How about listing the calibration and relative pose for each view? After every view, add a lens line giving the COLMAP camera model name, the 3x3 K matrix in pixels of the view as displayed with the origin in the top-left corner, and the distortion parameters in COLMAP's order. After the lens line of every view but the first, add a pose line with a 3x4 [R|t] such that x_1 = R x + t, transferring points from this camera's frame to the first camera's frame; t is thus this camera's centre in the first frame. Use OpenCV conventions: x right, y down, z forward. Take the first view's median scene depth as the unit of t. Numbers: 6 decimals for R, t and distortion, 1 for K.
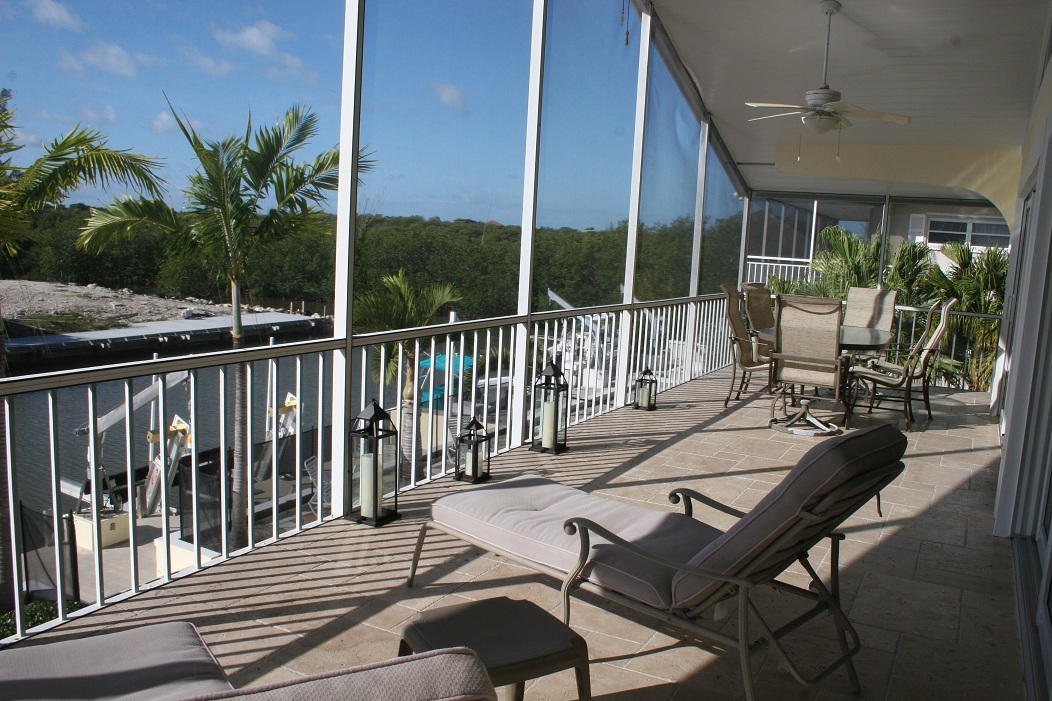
lens RADIAL K [[862.8, 0, 530.4], [0, 862.8, 360.8], [0, 0, 1]] dist [-0.172414, 0.177135]
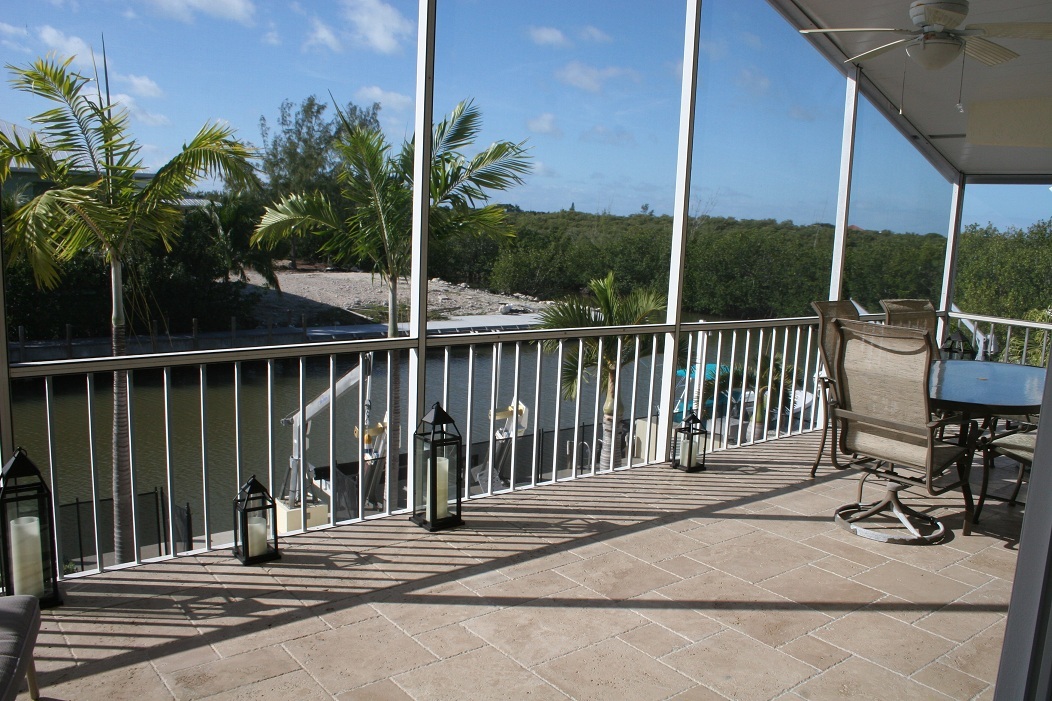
lens RADIAL K [[862.8, 0, 530.4], [0, 862.8, 360.8], [0, 0, 1]] dist [-0.172414, 0.177135]
pose [[0.924976, 0.056075, -0.375865, 0.122893], [-0.057081, 0.998334, 0.008468, -0.015045], [0.375714, 0.013622, 0.926636, 0.121344]]
